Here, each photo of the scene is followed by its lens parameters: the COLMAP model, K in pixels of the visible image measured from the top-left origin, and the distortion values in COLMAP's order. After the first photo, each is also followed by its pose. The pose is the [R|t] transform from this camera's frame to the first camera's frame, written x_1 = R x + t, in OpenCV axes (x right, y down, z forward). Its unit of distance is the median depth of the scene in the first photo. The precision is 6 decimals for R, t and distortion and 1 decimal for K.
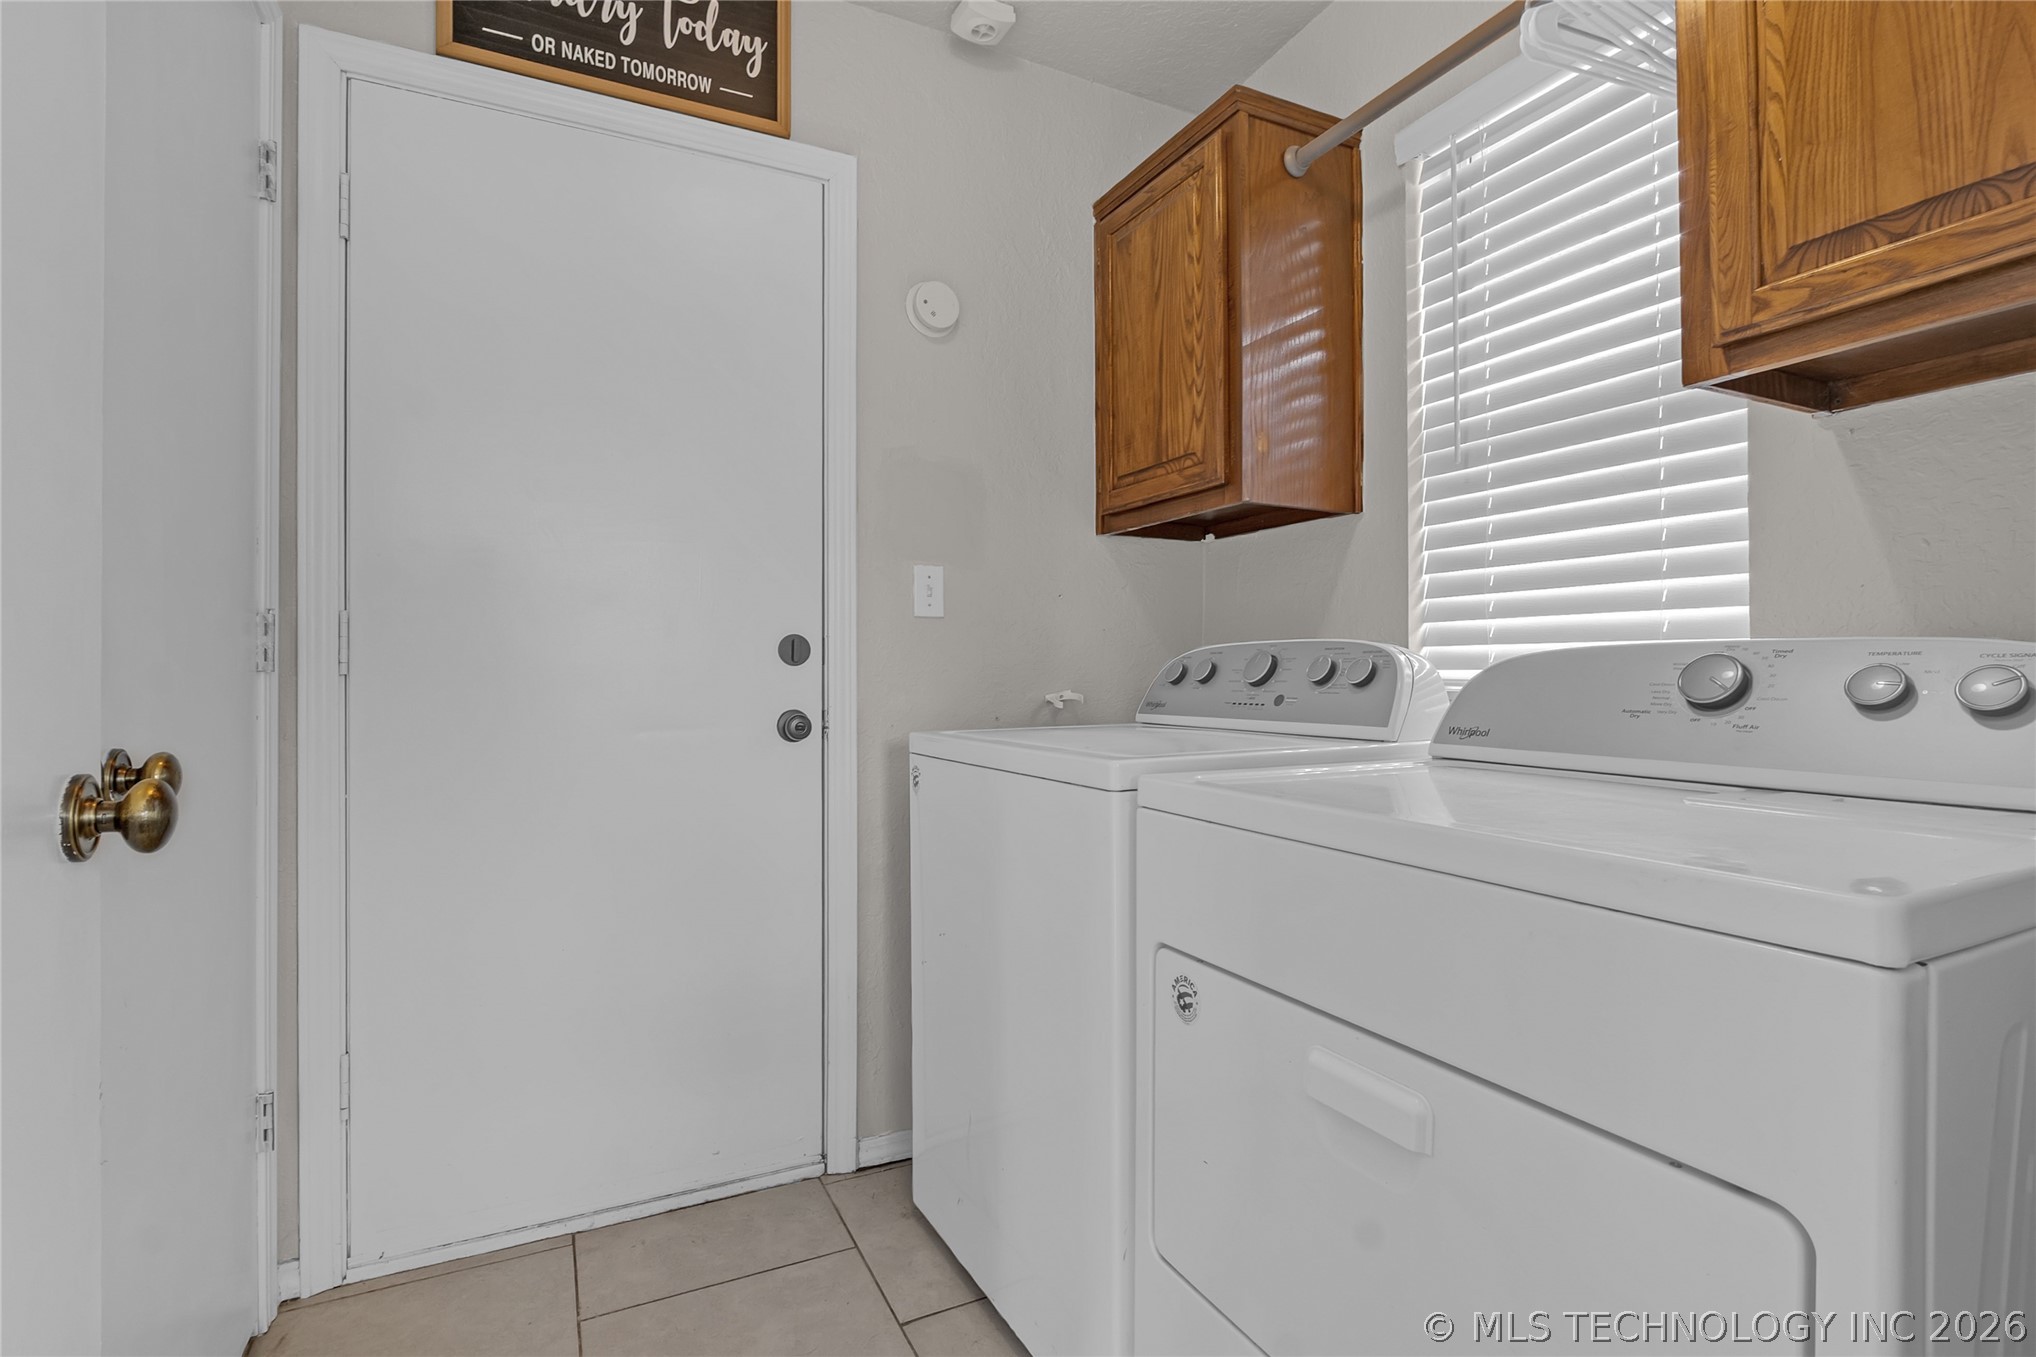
lens RADIAL K [[946.8, 0, 1017.5], [0, 946.8, 678.4], [0, 0, 1]] dist [-0.014331, 0.005015]
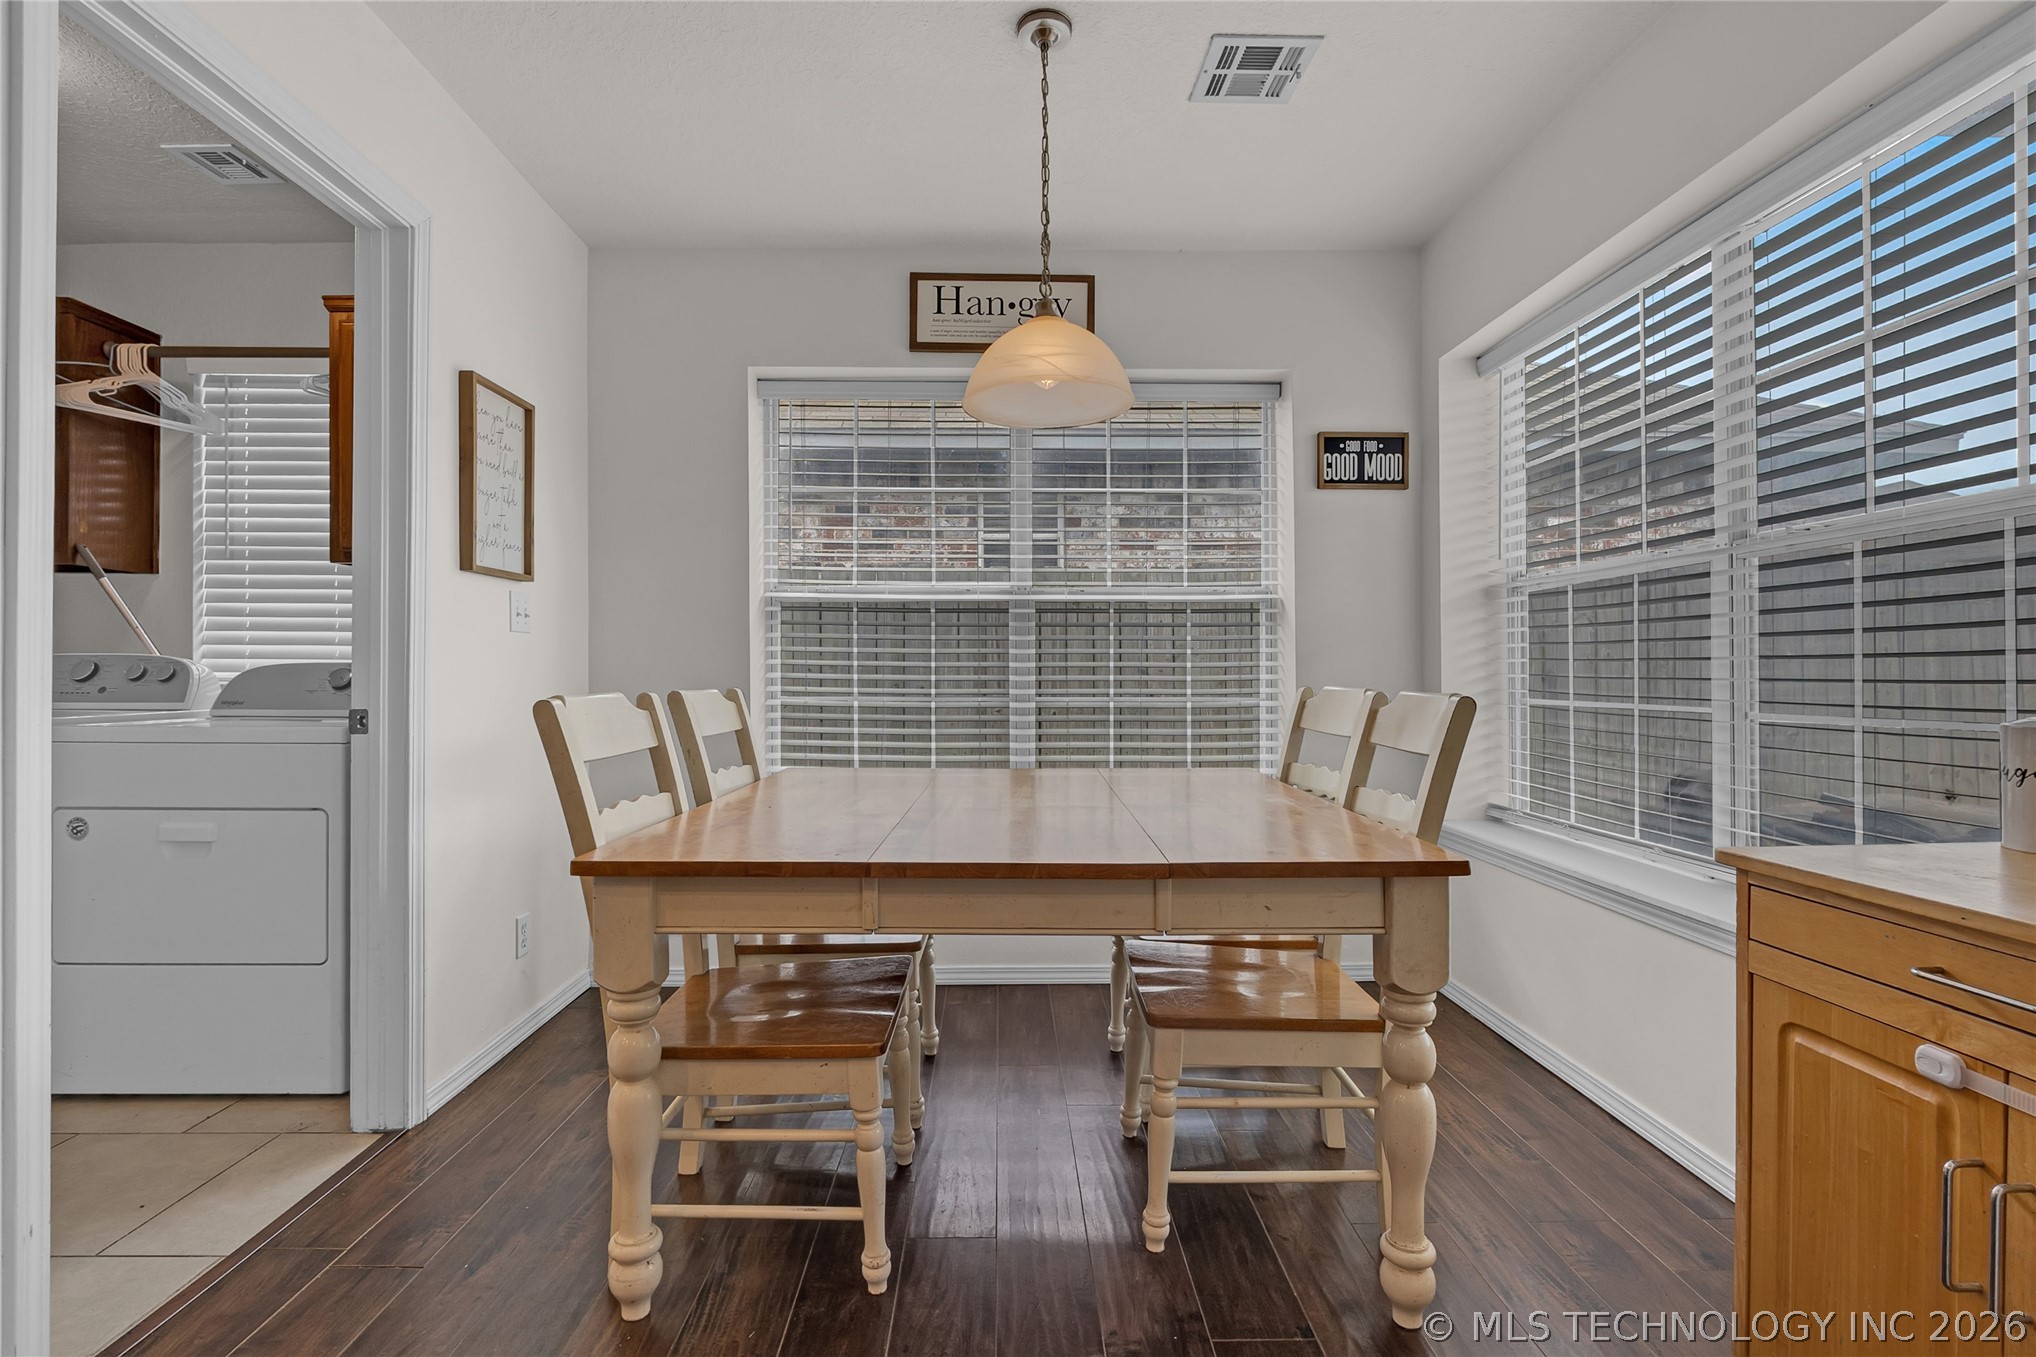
lens RADIAL K [[962.1, 0, 1001.7], [0, 962.1, 677.9], [0, 0, 1]] dist [-0.015639, 0.004708]
pose [[0.431920, 0.006488, 0.901888, -0.531771], [-0.000916, 0.999977, -0.006755, 0.011306], [-0.901911, 0.002091, 0.431916, -1.112273]]
